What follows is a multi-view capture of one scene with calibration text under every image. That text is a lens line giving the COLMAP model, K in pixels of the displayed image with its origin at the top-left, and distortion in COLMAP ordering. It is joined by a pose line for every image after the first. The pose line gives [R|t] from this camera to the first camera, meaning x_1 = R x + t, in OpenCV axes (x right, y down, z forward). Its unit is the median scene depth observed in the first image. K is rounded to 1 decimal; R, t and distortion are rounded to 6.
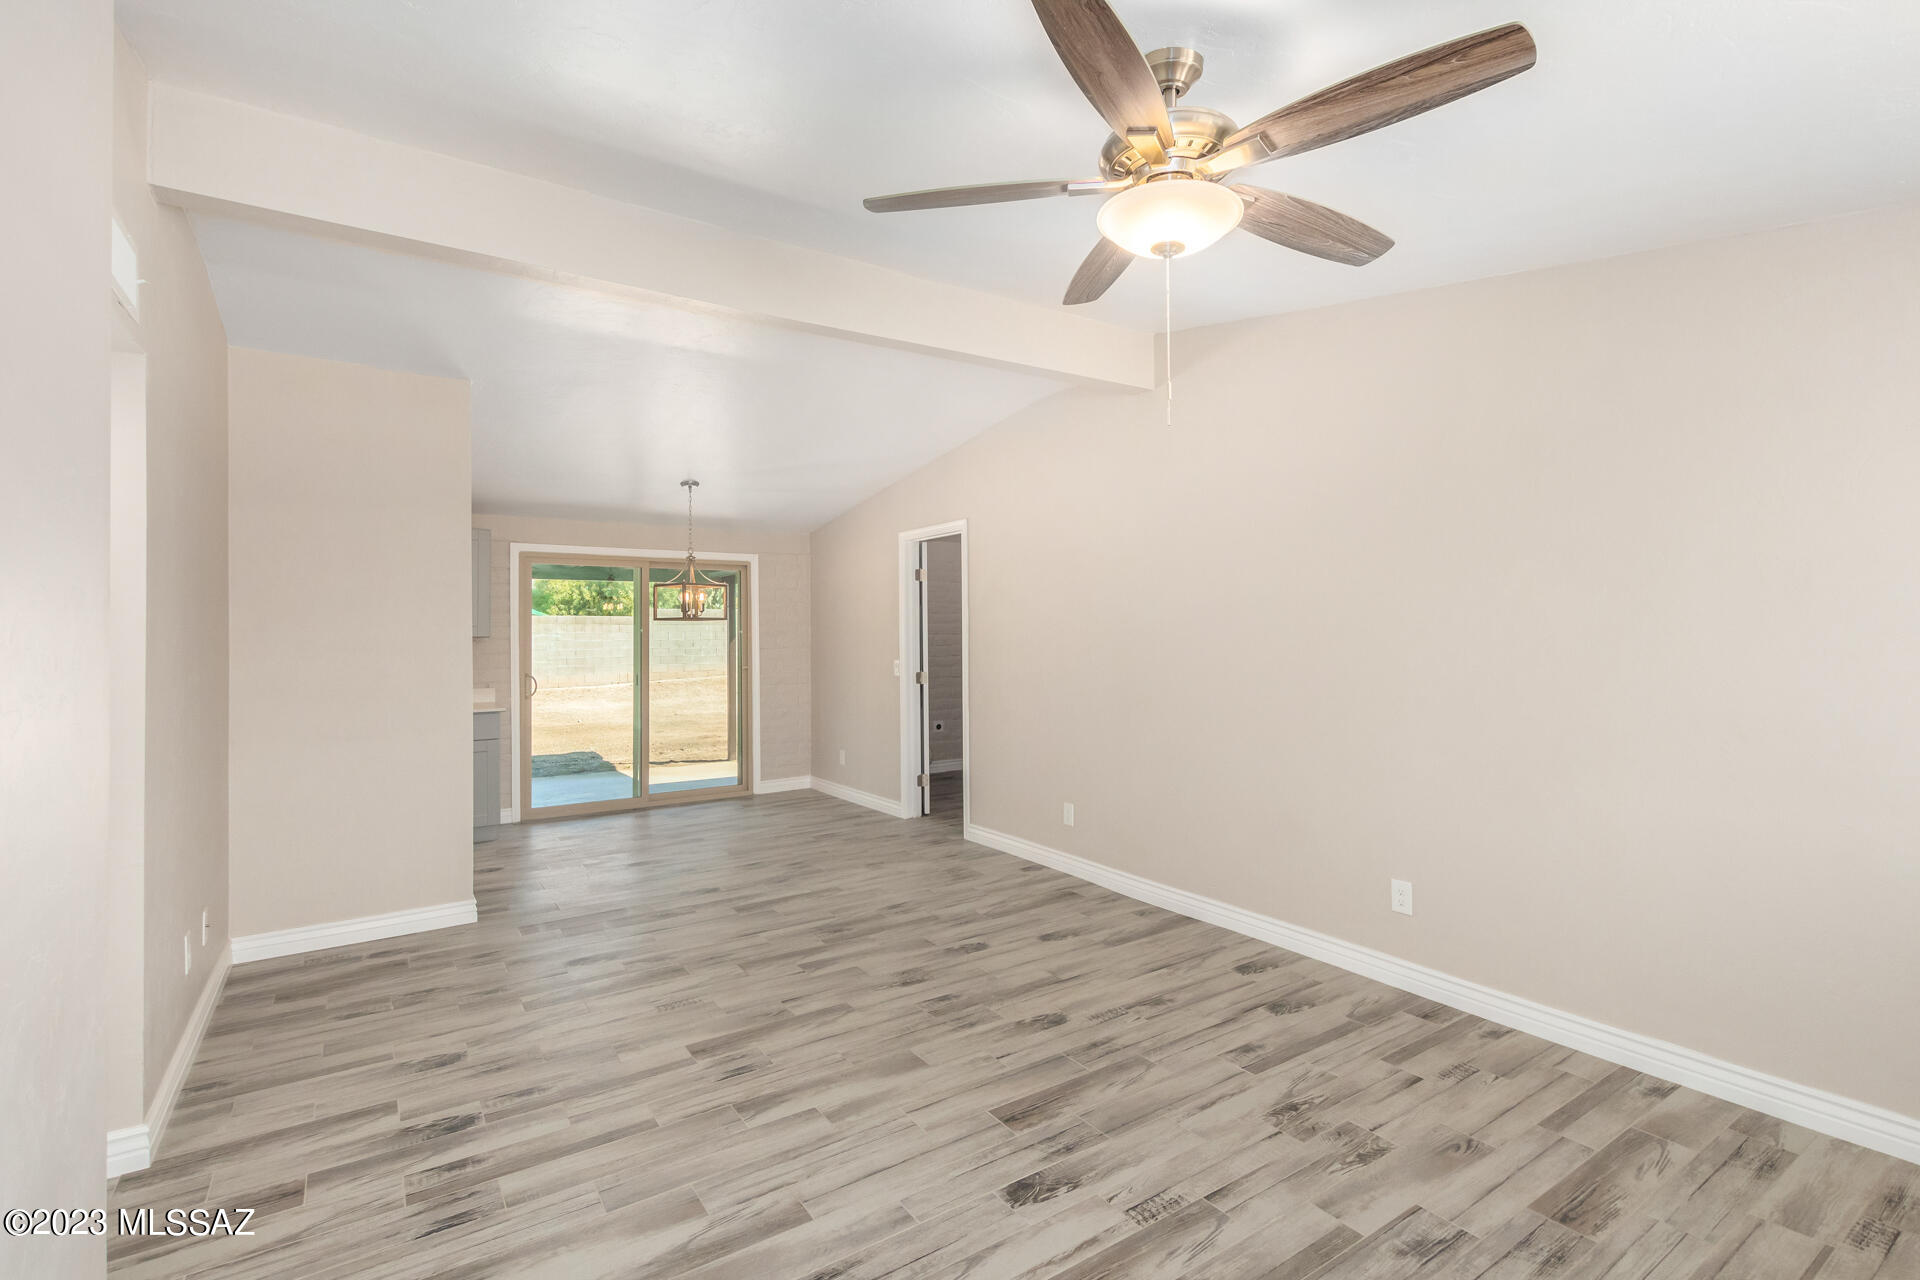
lens RADIAL K [[884.0, 0, 950.7], [0, 884.0, 628.4], [0, 0, 1]] dist [-0.000693, -0.000066]
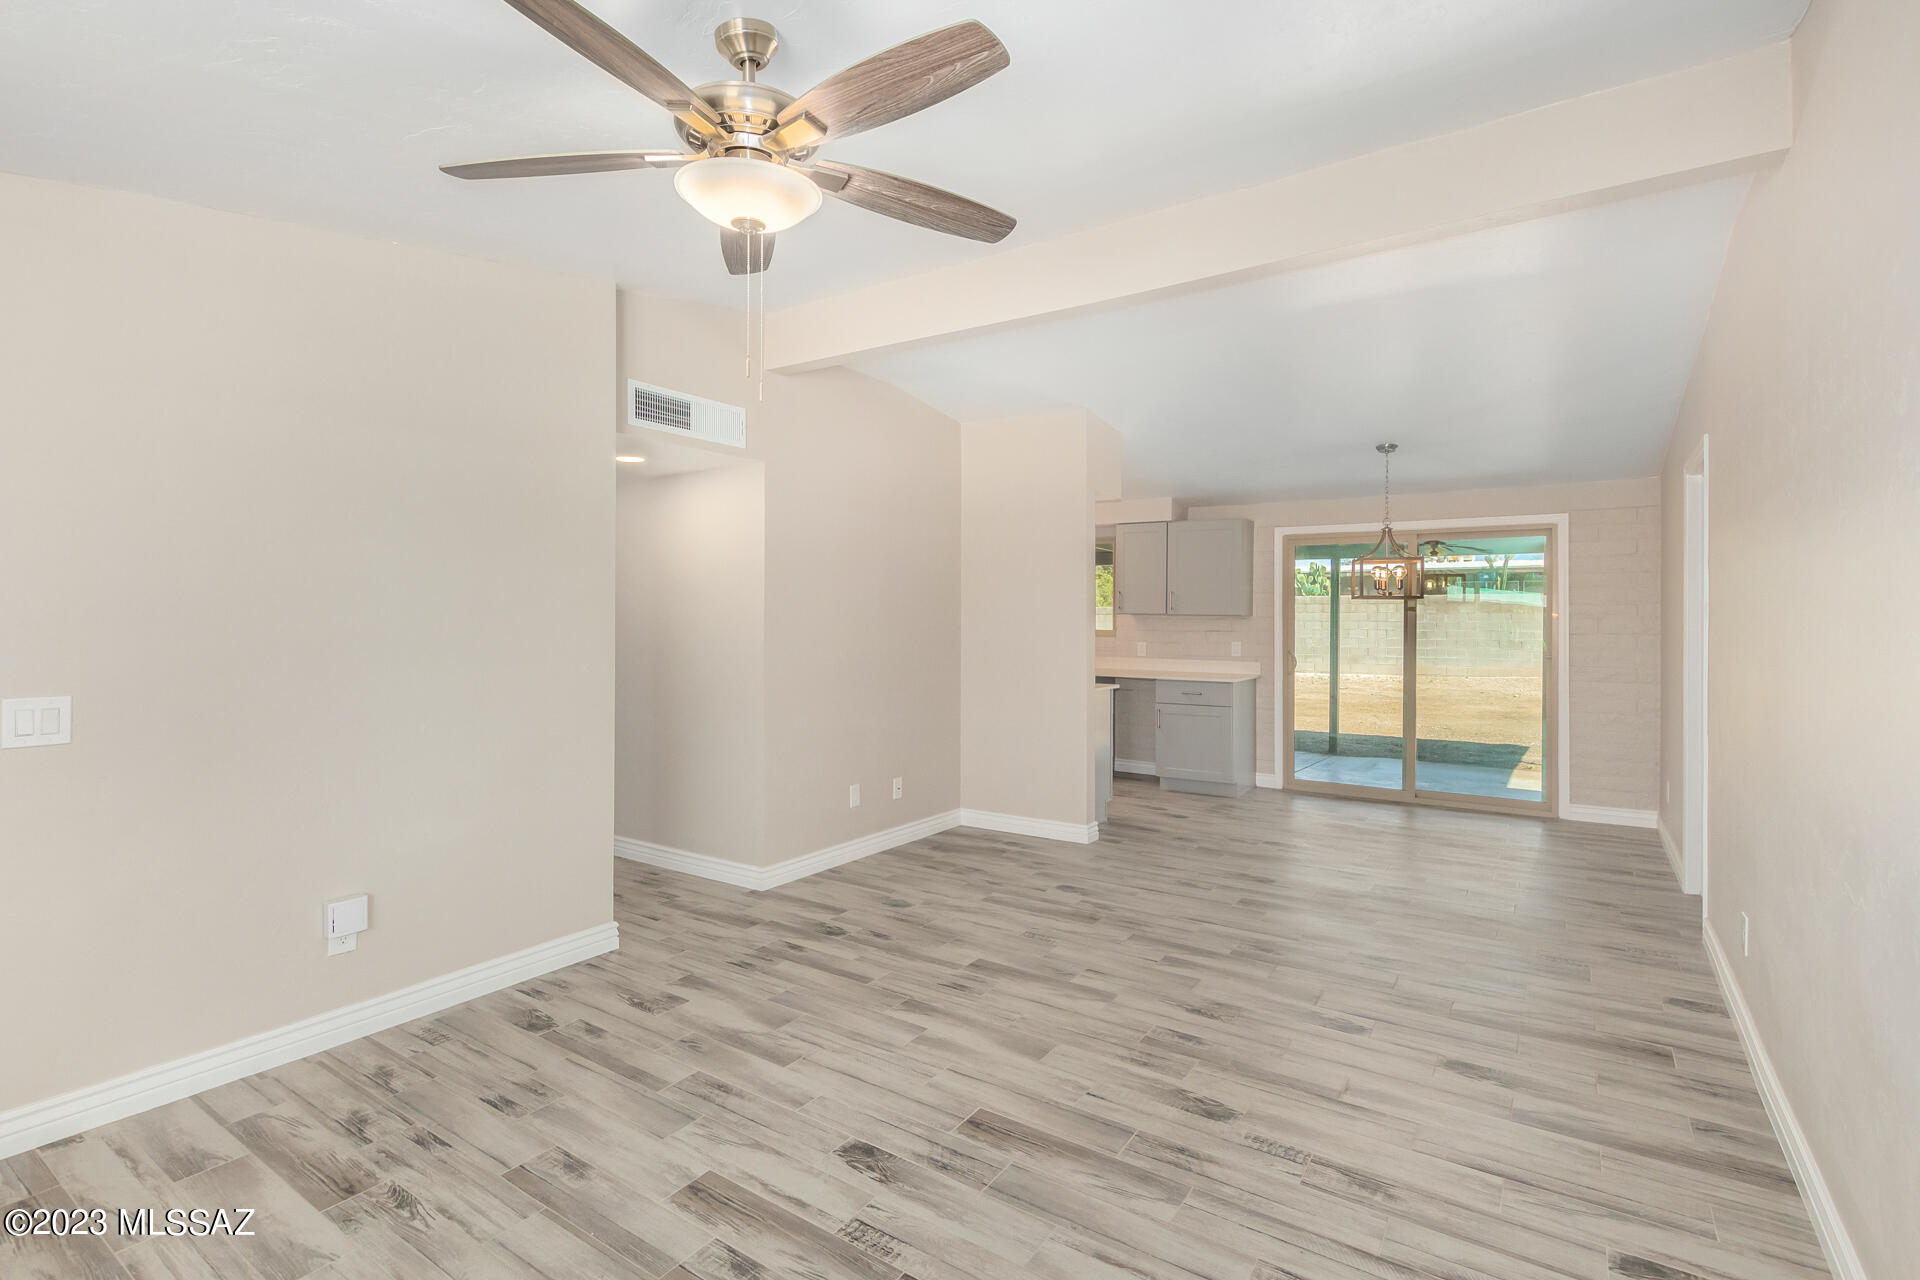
lens RADIAL K [[884.0, 0, 958.4], [0, 884.0, 630.2], [0, 0, 1]] dist [-0.000693, -0.000066]
pose [[0.377273, 0.024266, -0.925784, 0.768454], [-0.000279, 0.999660, 0.026089, -0.002358], [0.926102, -0.009584, 0.377151, 0.517142]]
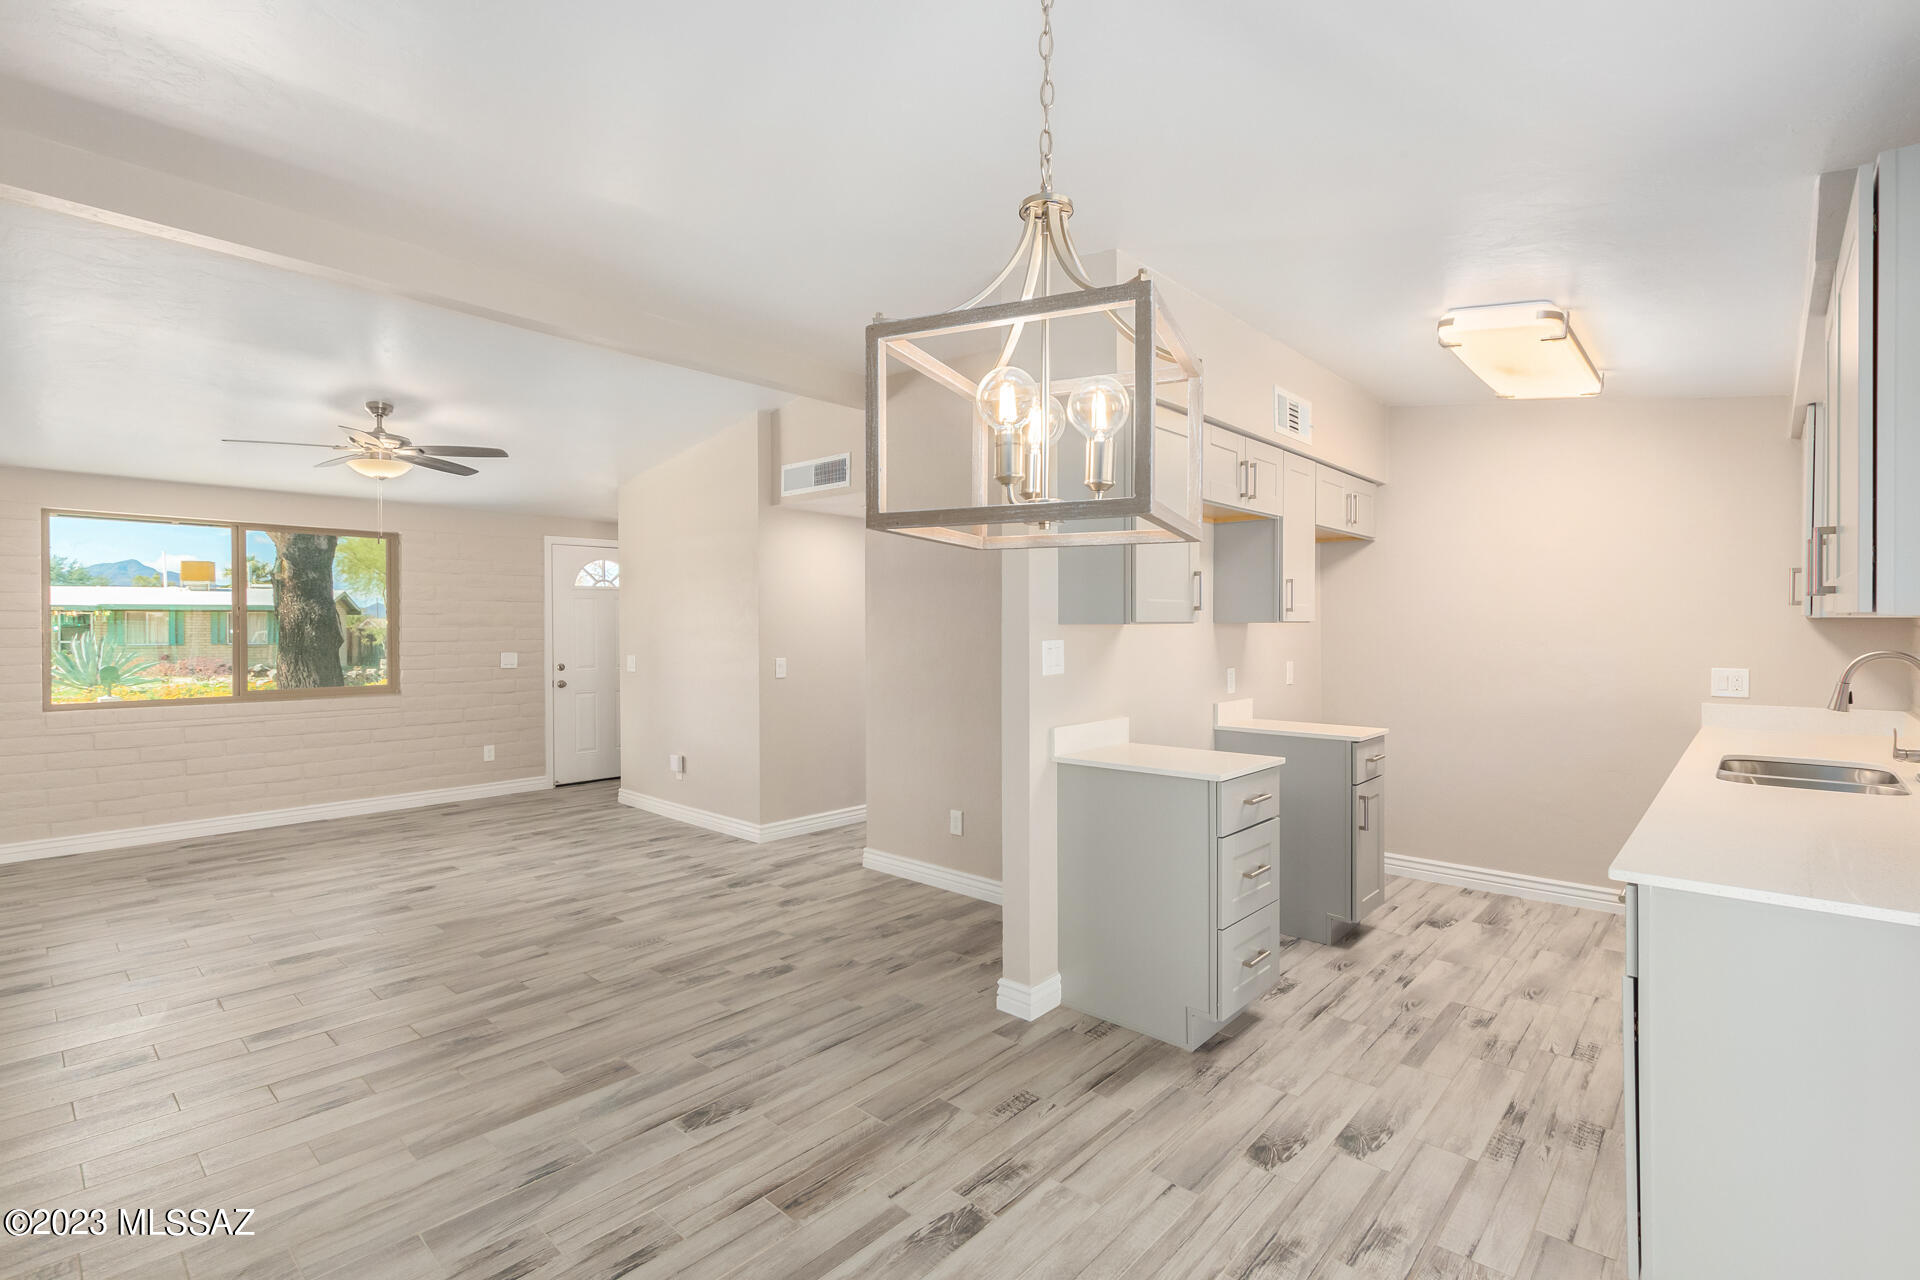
lens RADIAL K [[884.0, 0, 968.6], [0, 884.0, 637.2], [0, 0, 1]] dist [-0.000693, -0.000066]
pose [[-0.967434, 0.014413, -0.252712, -0.470090], [0.012210, 0.999873, 0.010284, 0.019123], [0.252828, 0.006863, -0.967487, 2.423221]]
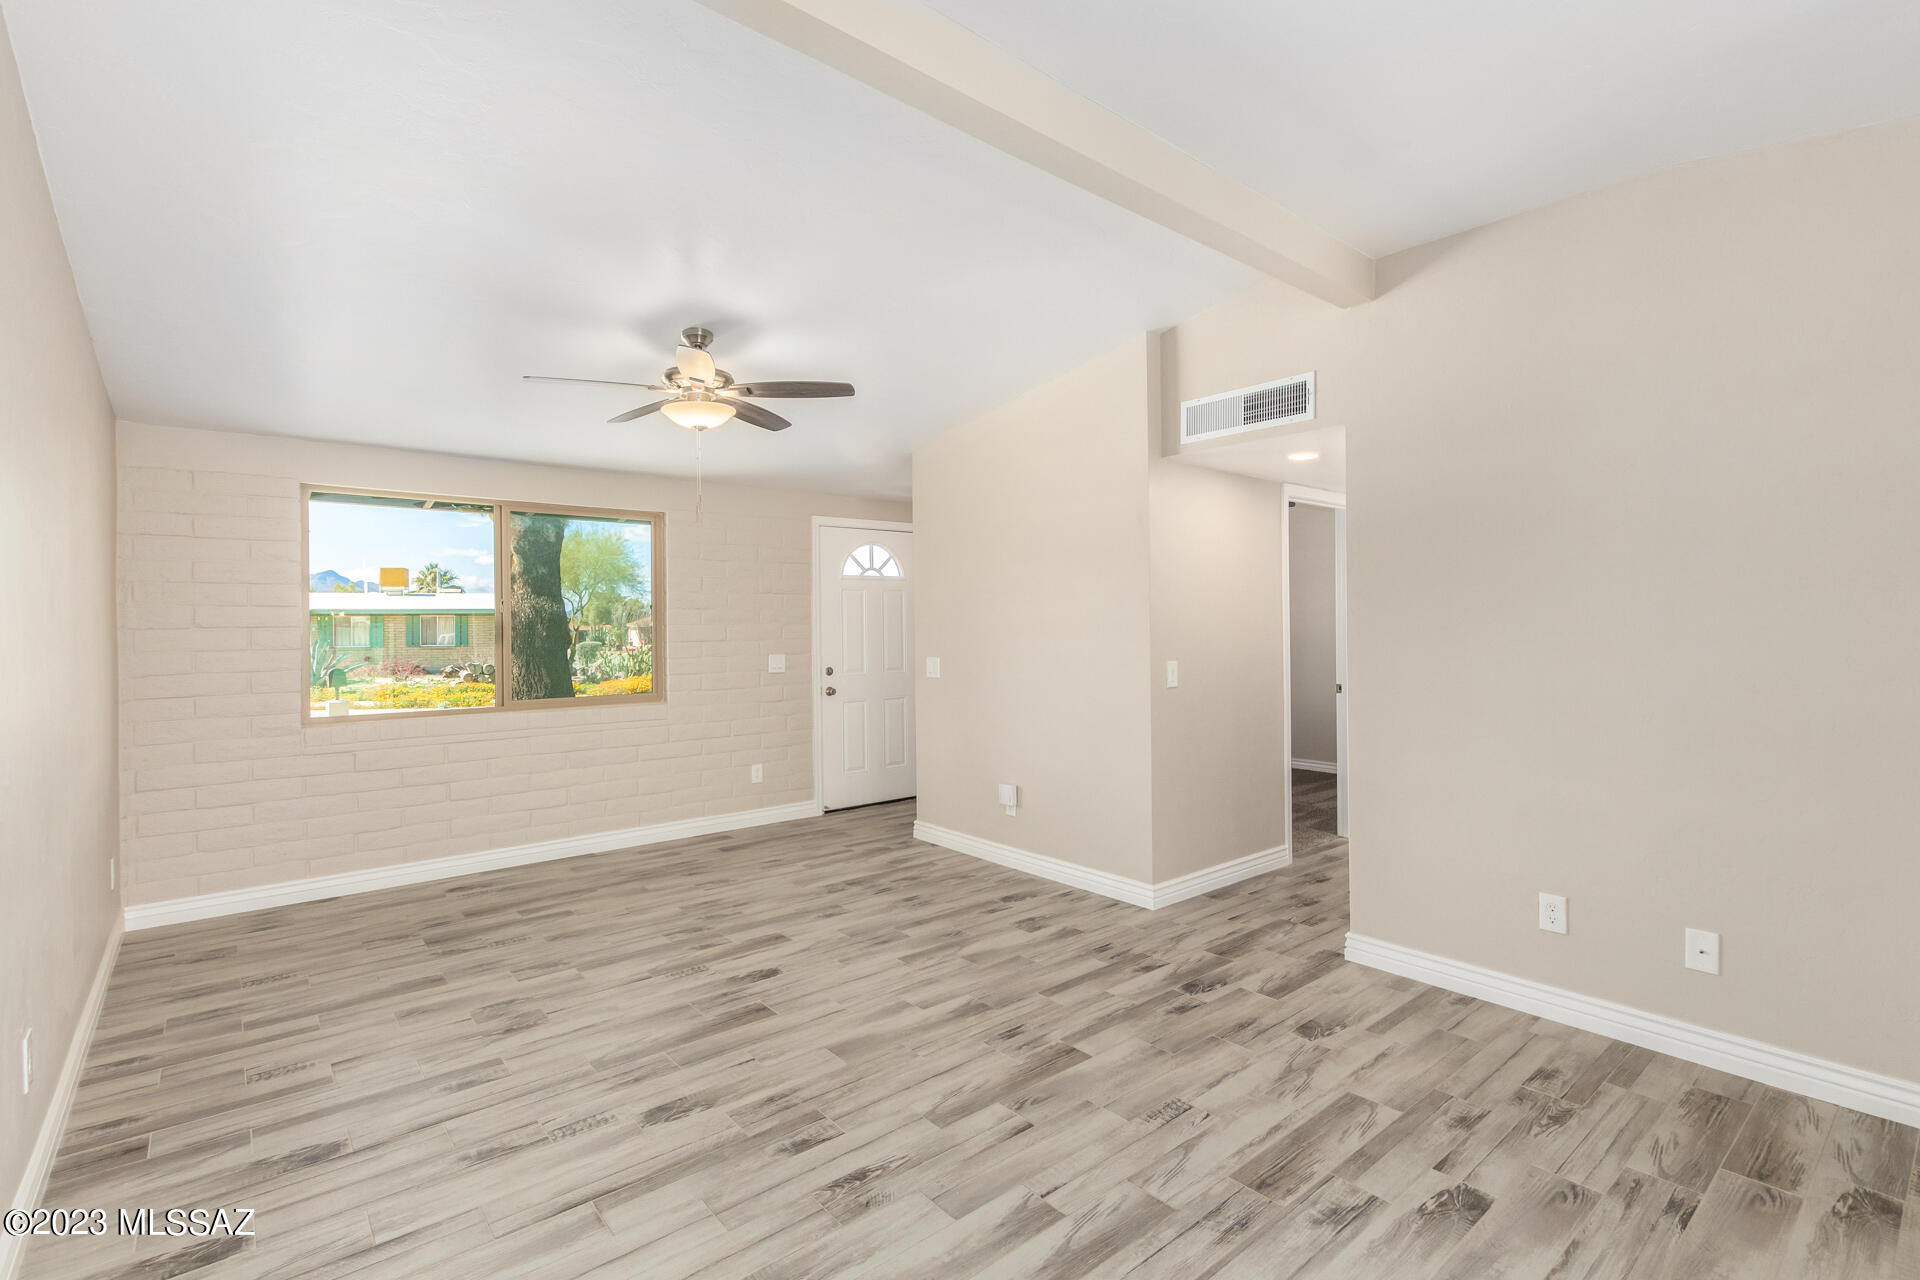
lens RADIAL K [[884.0, 0, 961.8], [0, 884.0, 626.7], [0, 0, 1]] dist [-0.000693, -0.000066]
pose [[-0.993126, 0.016325, -0.115903, -0.063733], [0.016989, 0.999844, -0.004745, 0.024507], [0.115808, -0.006681, -0.993249, 1.865627]]
